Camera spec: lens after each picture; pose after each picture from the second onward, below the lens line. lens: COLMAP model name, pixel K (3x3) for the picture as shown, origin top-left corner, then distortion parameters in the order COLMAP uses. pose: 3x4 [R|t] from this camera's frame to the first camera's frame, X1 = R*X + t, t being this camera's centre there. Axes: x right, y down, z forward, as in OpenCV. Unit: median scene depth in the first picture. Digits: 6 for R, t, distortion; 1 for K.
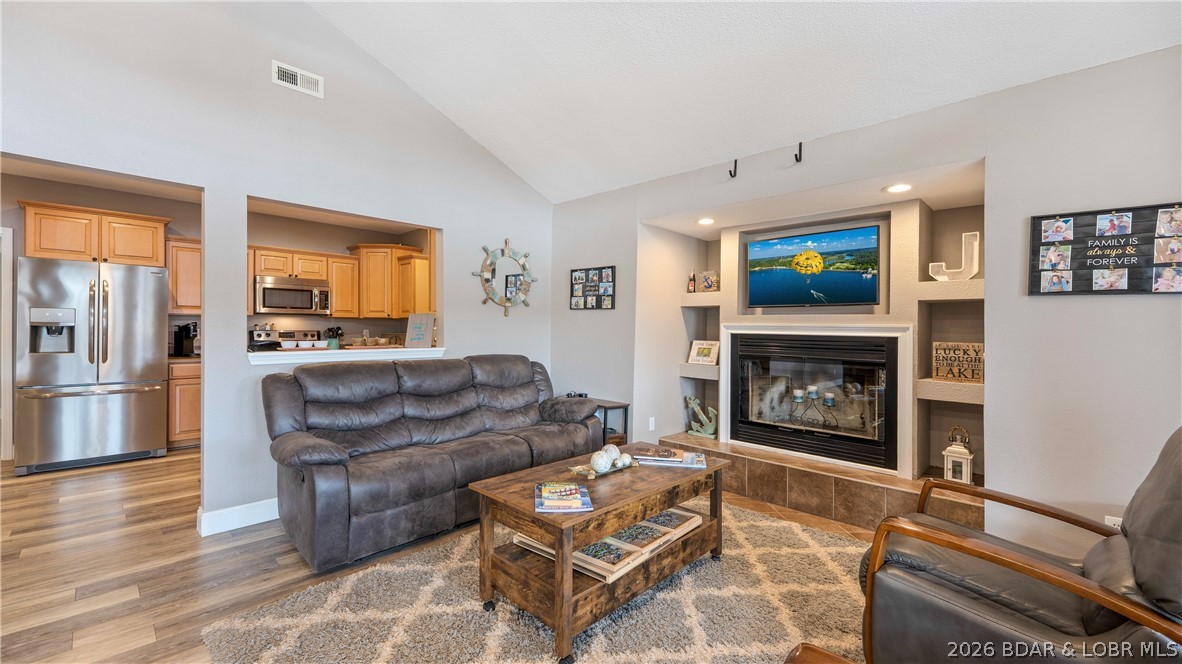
lens RADIAL K [[477.1, 0, 583.8], [0, 477.1, 328.7], [0, 0, 1]] dist [0.001174, -0.000402]
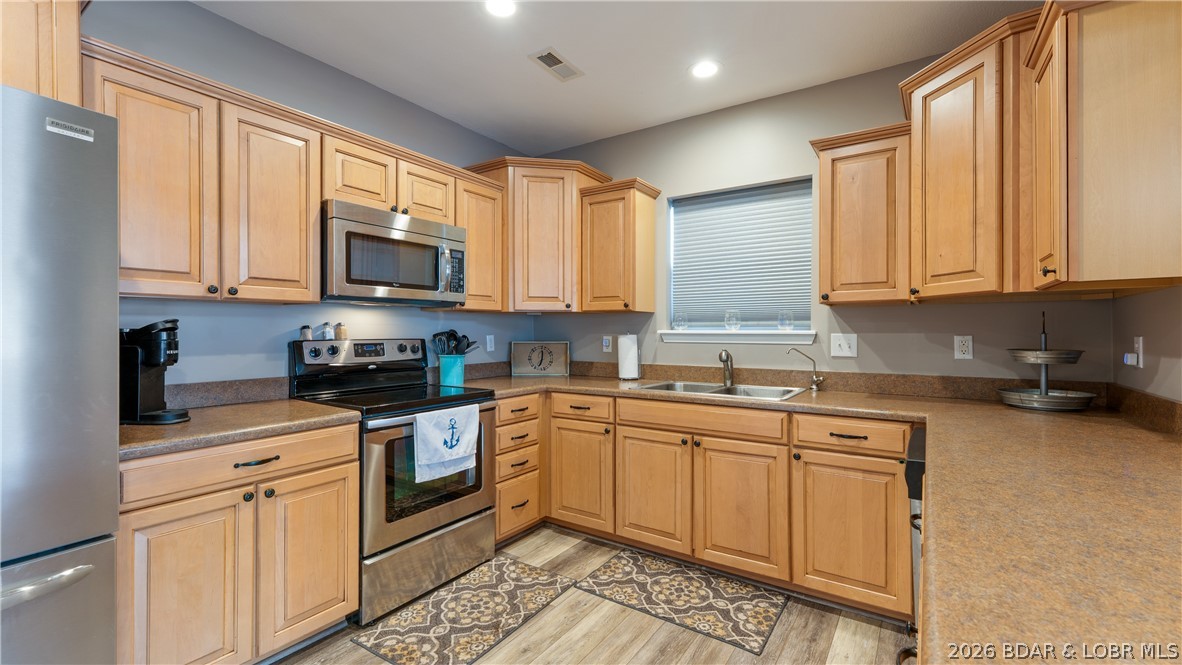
lens RADIAL K [[498.8, 0, 576.5], [0, 498.8, 327.5], [0, 0, 1]] dist [0.001658, -0.000361]
pose [[0.987478, -0.004789, 0.157686, -0.742749], [0.005389, 0.999980, -0.003379, -0.006598], [-0.157667, 0.004186, 0.987484, 0.763257]]
